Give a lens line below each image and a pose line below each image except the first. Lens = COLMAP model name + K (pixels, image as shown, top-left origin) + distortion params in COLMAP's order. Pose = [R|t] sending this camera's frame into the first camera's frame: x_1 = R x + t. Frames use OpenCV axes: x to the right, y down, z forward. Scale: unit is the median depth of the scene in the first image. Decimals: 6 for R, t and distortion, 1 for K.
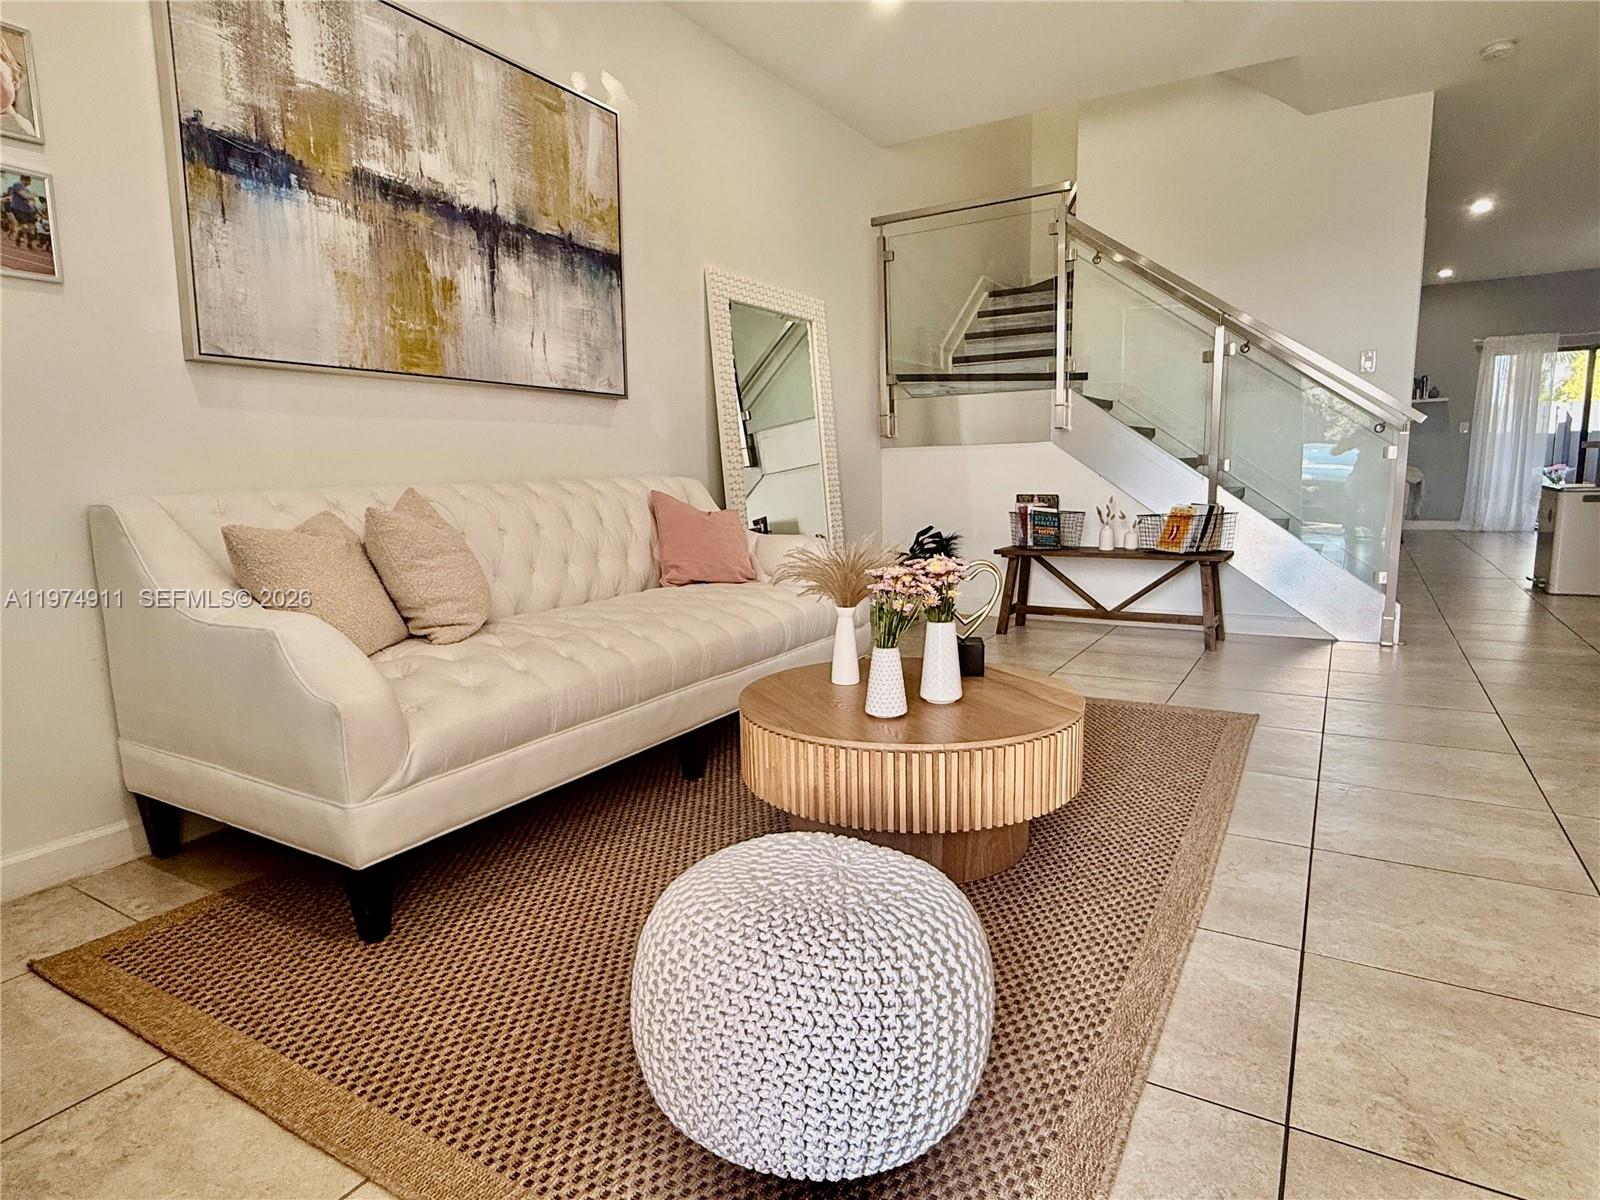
lens RADIAL K [[897.9, 0, 803.7], [0, 897.9, 599.7], [0, 0, 1]] dist [-0.000150, 0.000437]
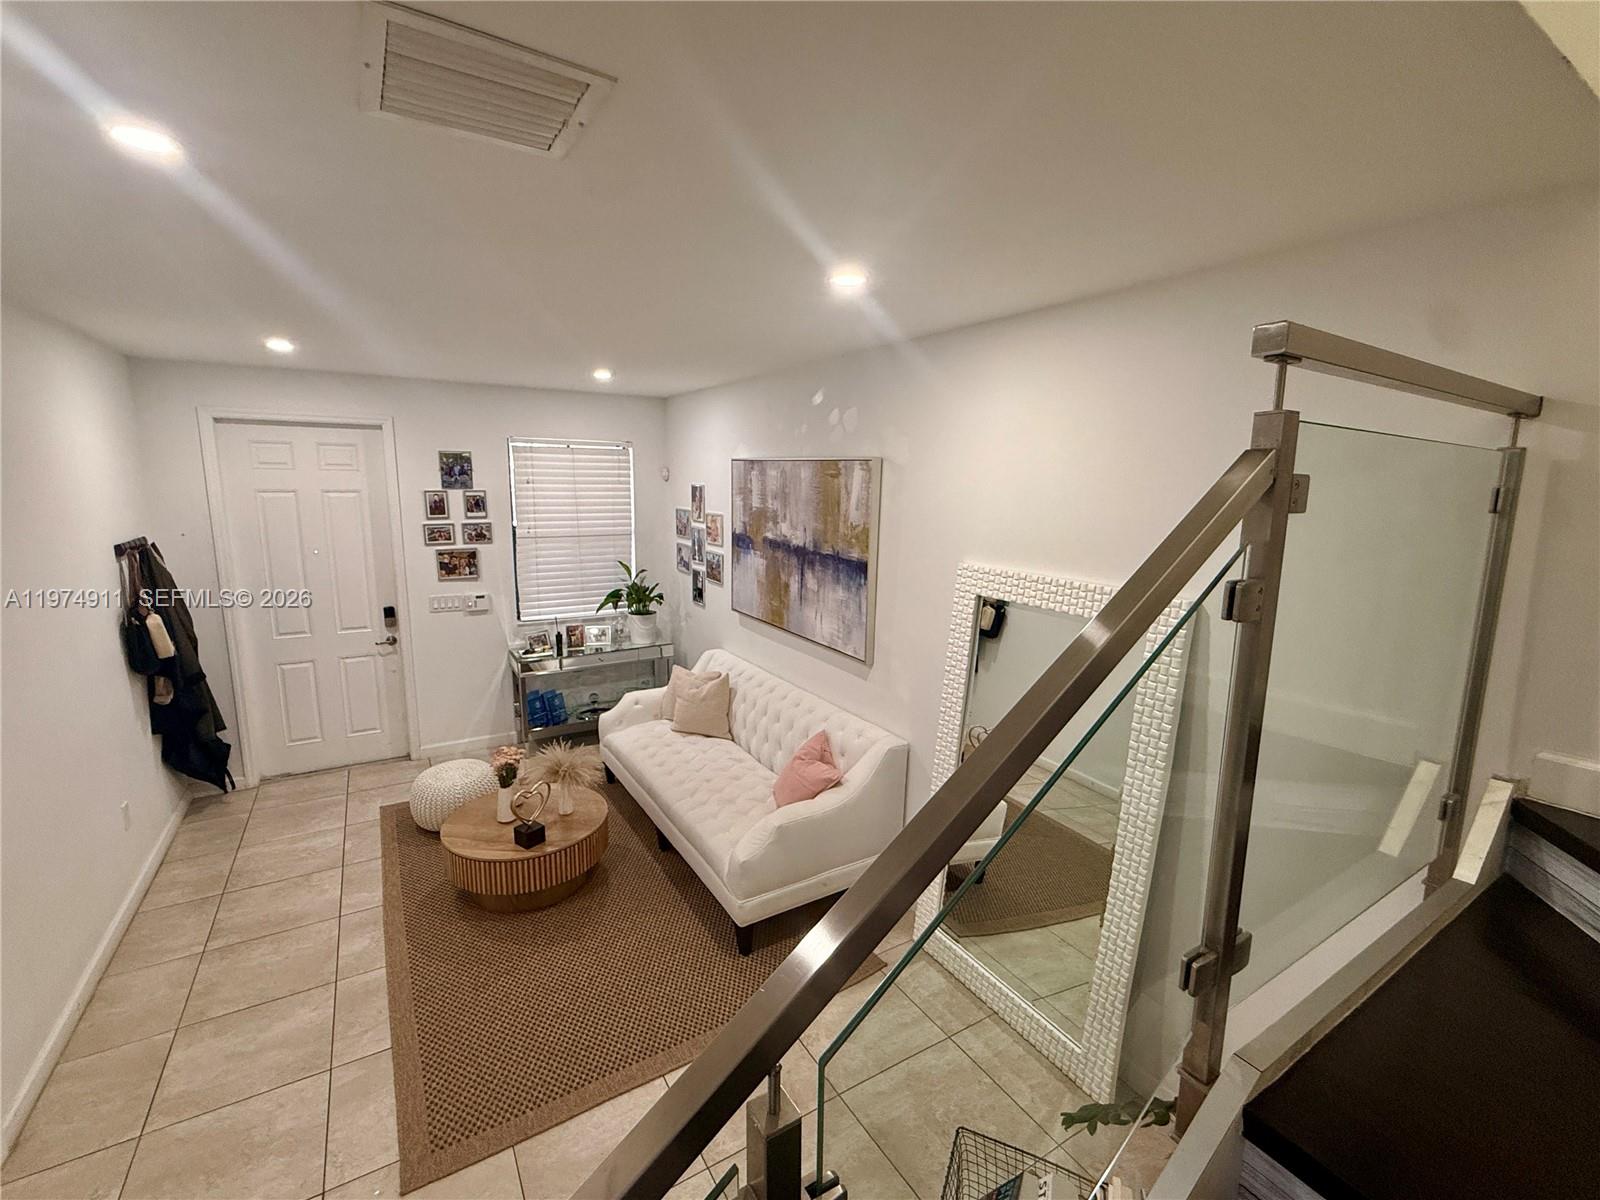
lens RADIAL K [[691.8, 0, 803.5], [0, 691.8, 594.1], [0, 0, 1]] dist [0.000118, -0.000208]
pose [[-0.453955, 0.169626, -0.874730, 0.871088], [-0.132674, 0.957900, 0.254607, -0.687958], [0.881092, 0.231634, -0.412338, 1.583009]]
